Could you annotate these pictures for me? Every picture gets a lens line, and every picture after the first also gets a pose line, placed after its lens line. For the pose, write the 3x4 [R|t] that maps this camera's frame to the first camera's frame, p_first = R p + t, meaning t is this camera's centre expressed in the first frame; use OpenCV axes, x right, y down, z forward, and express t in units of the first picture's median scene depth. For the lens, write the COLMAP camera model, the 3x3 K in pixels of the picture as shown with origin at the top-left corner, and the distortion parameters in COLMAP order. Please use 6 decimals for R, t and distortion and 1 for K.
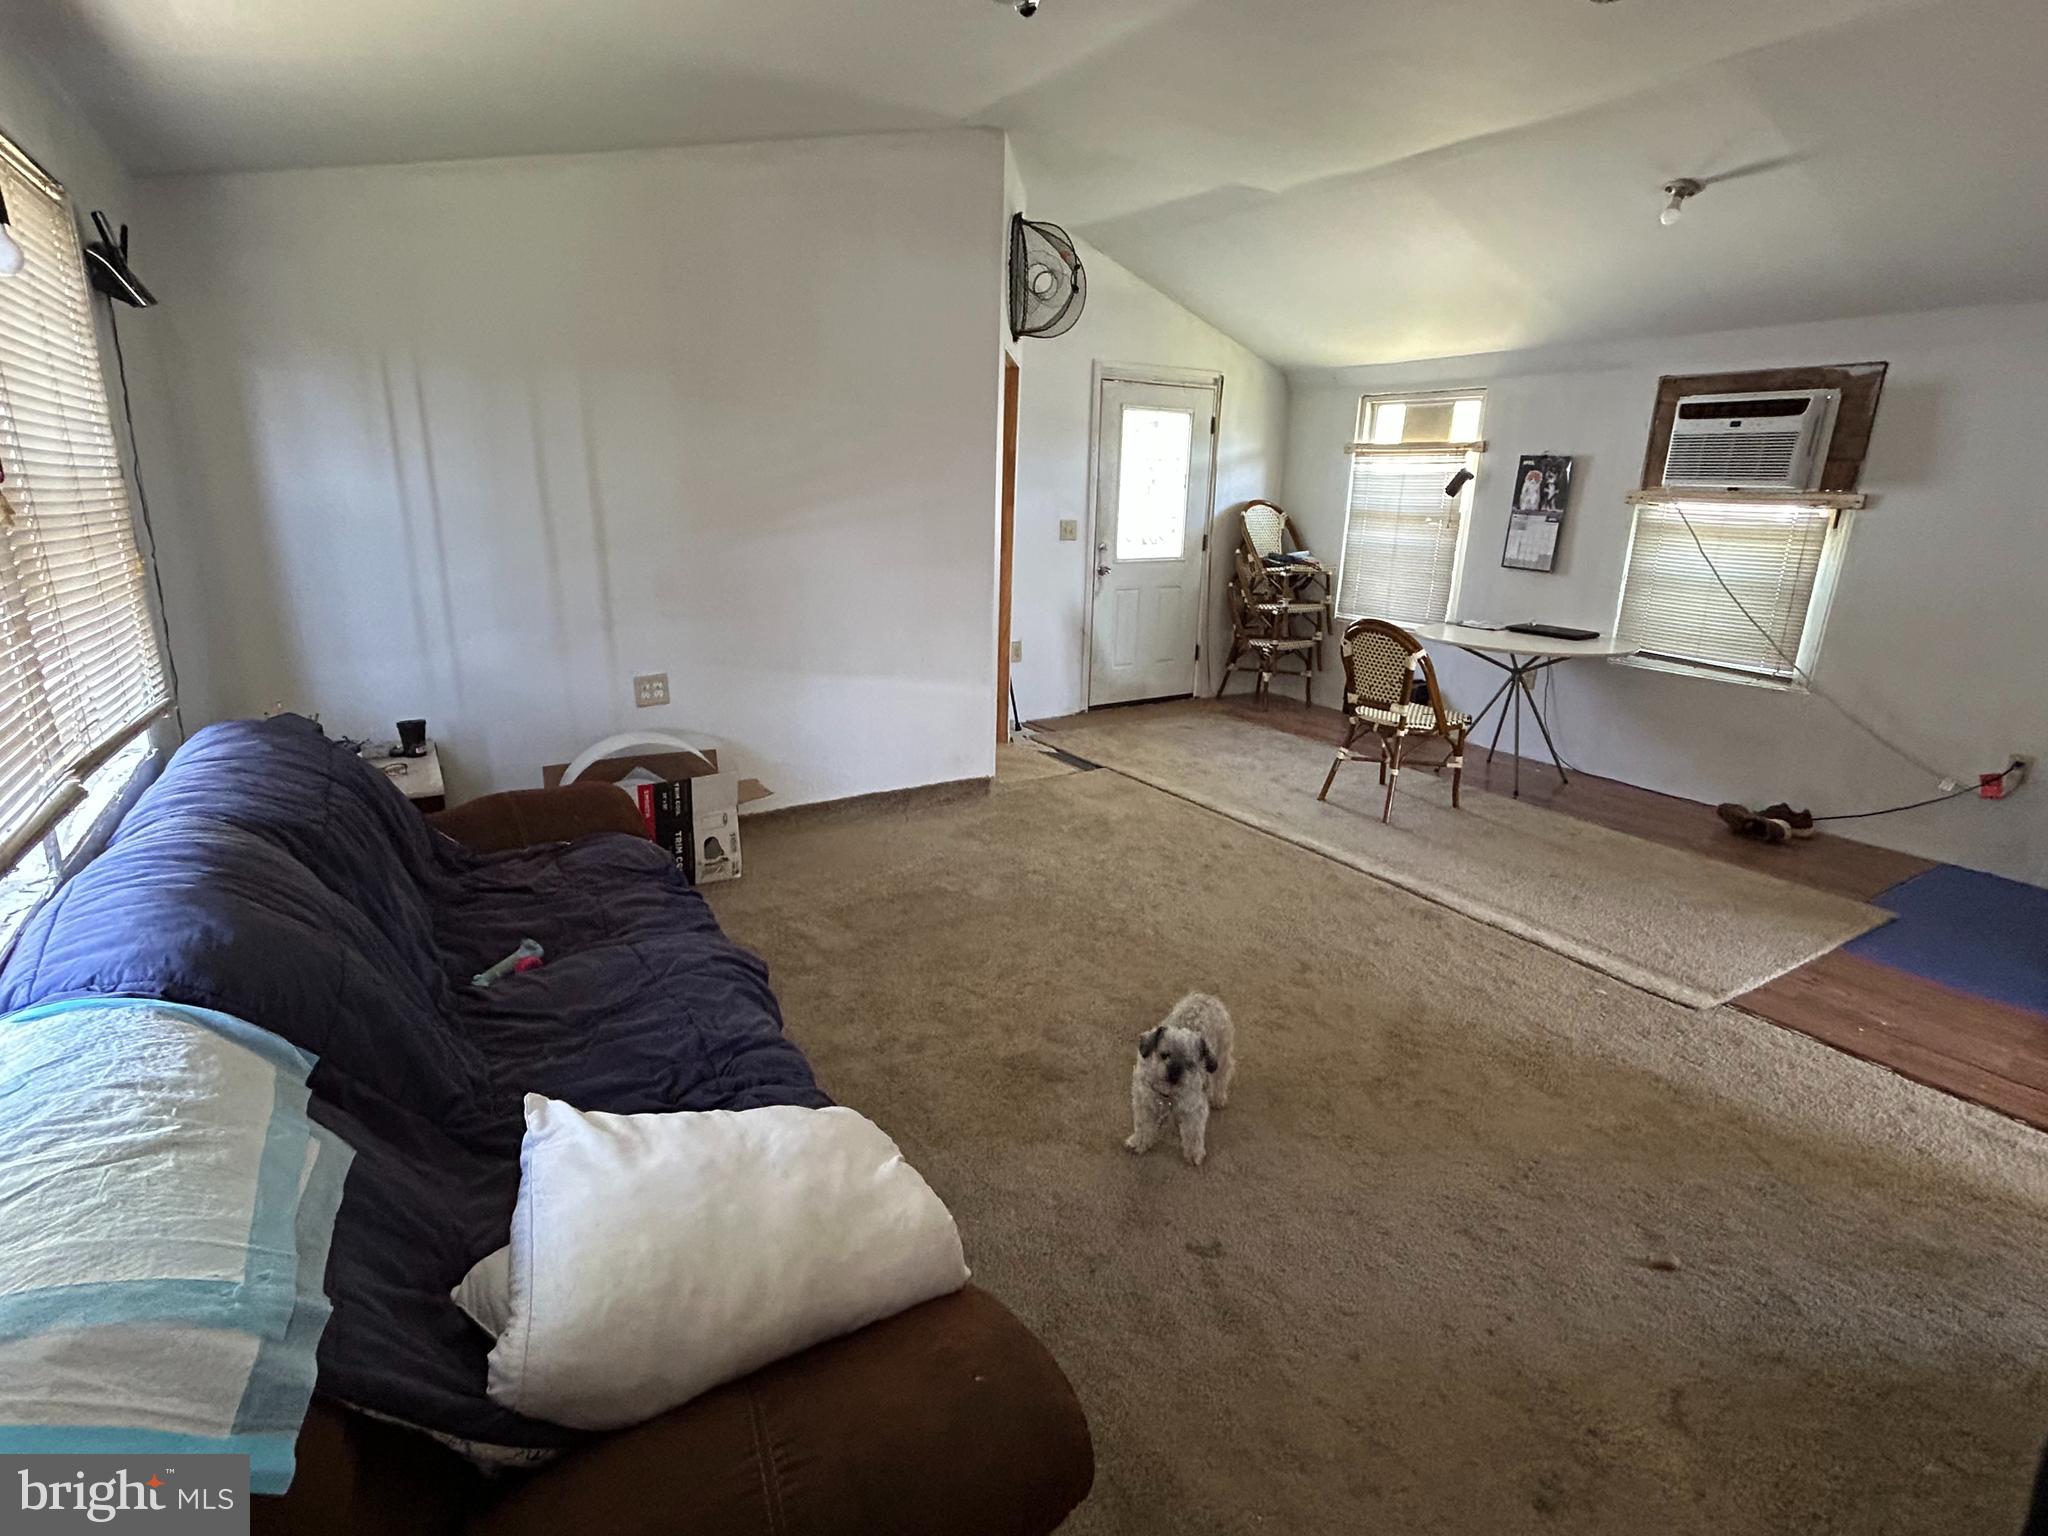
lens RADIAL K [[994.8, 0, 1024.5], [0, 994.8, 750.3], [0, 0, 1]] dist [-0.004120, 0.002454]
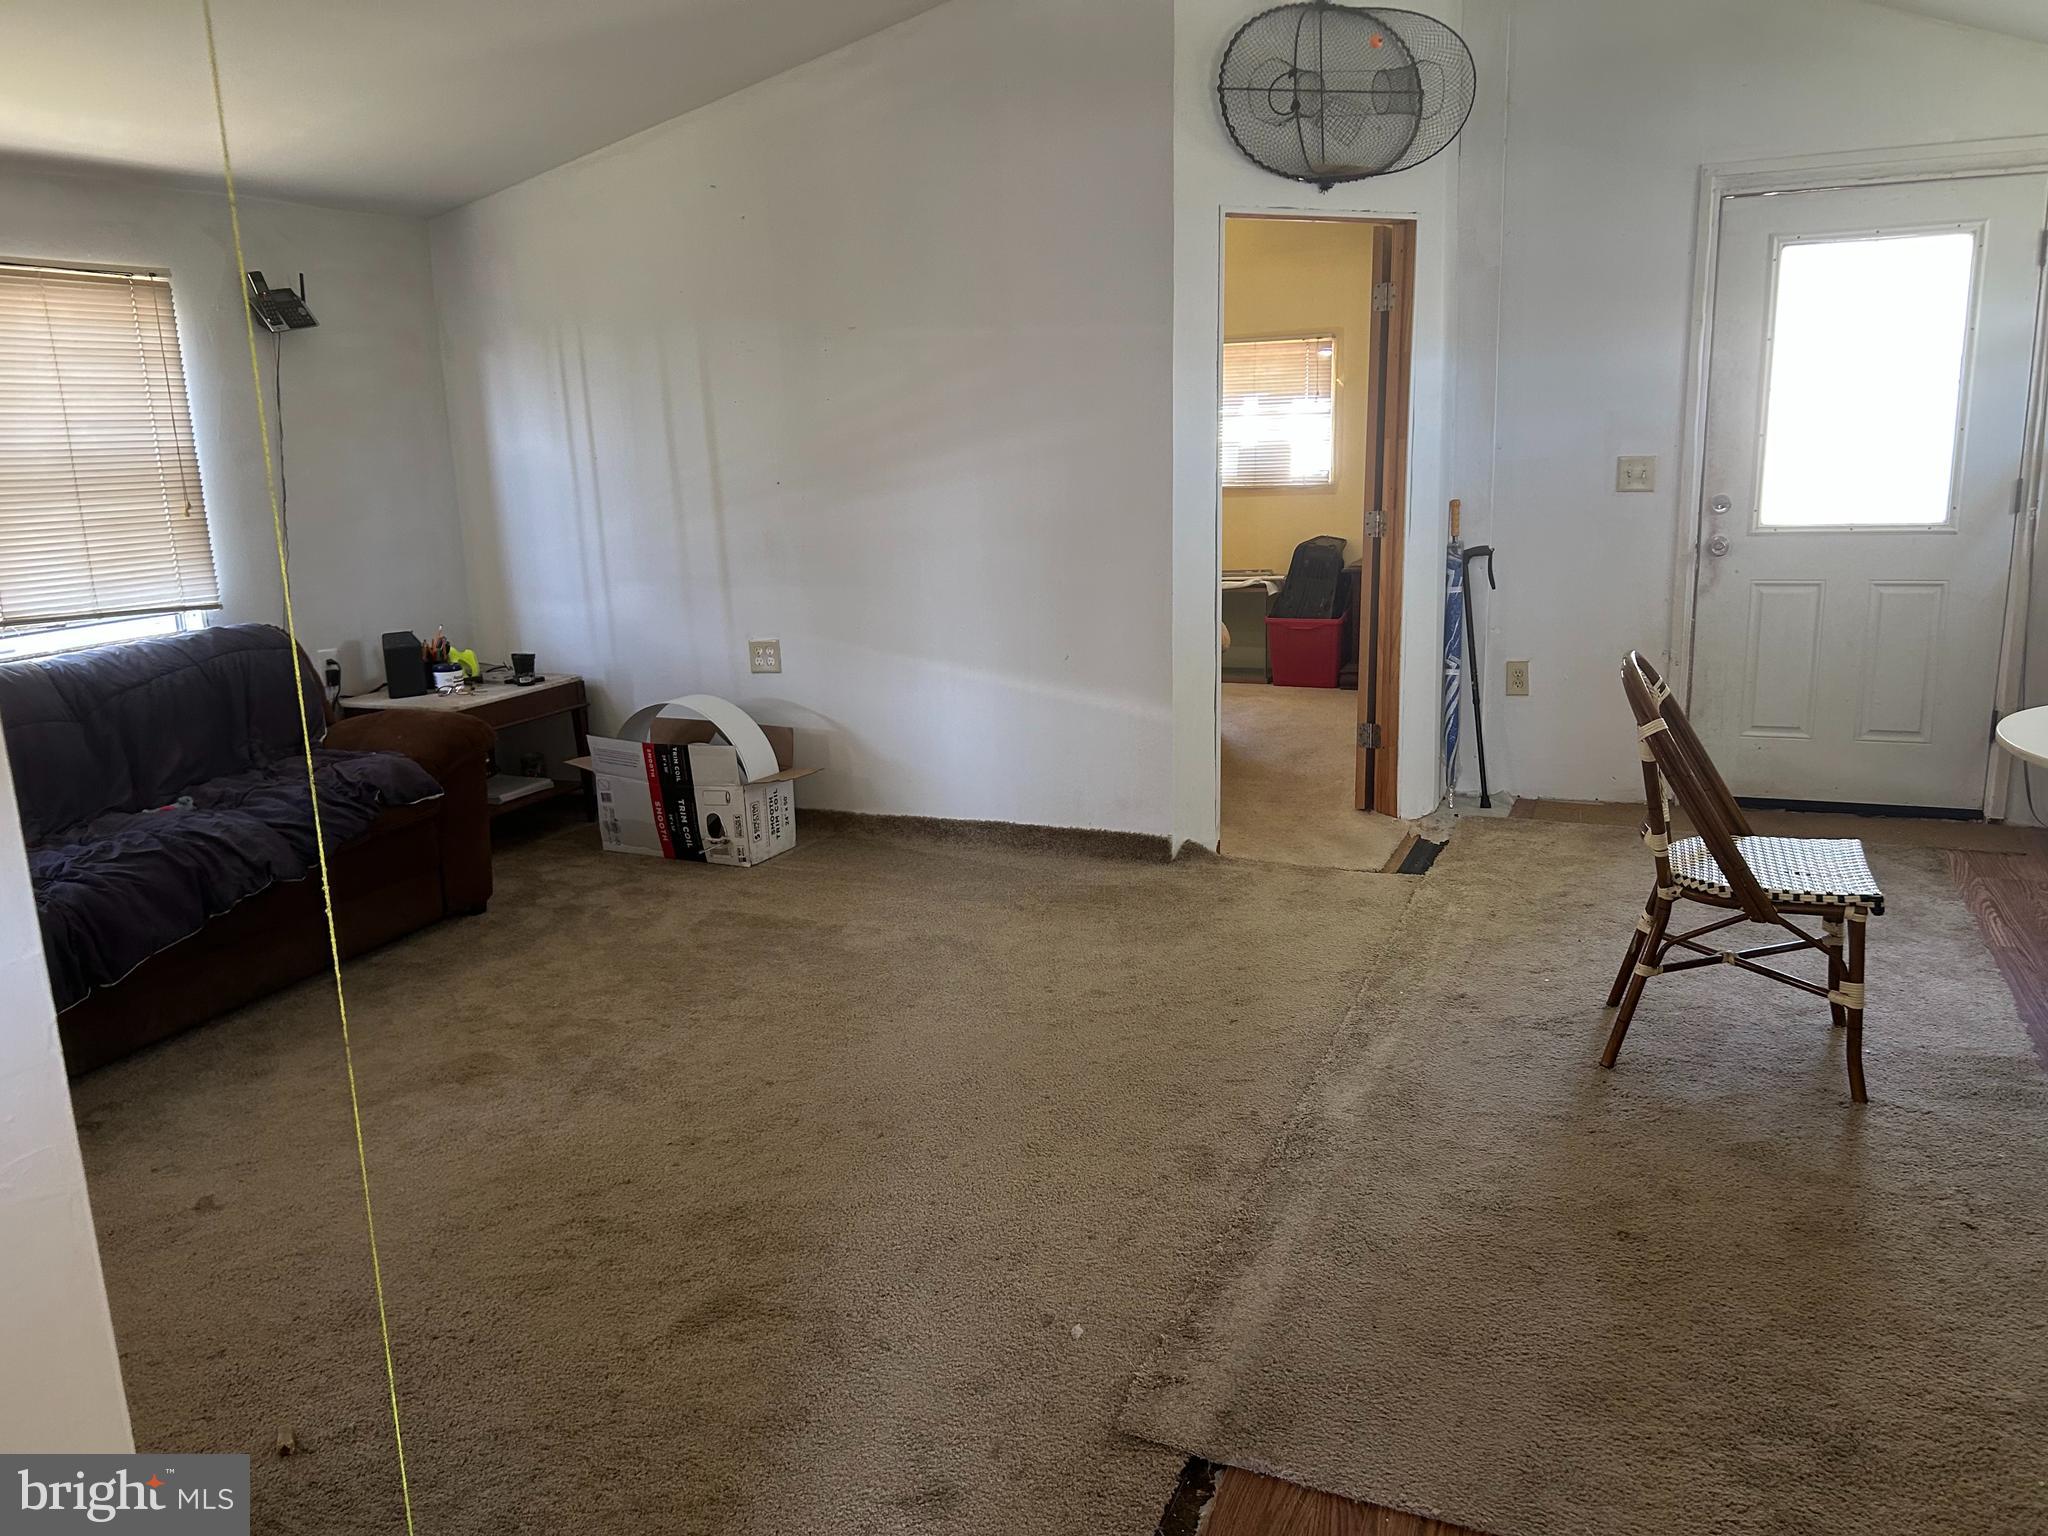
lens RADIAL K [[1545.6, 0, 1020.0], [0, 1545.6, 780.1], [0, 0, 1]] dist [0.015614, -0.005342]
pose [[0.569929, 0.150344, -0.807823, 0.924076], [-0.167617, 0.983719, 0.064824, -0.078335], [0.804416, 0.098460, 0.585850, 0.349670]]
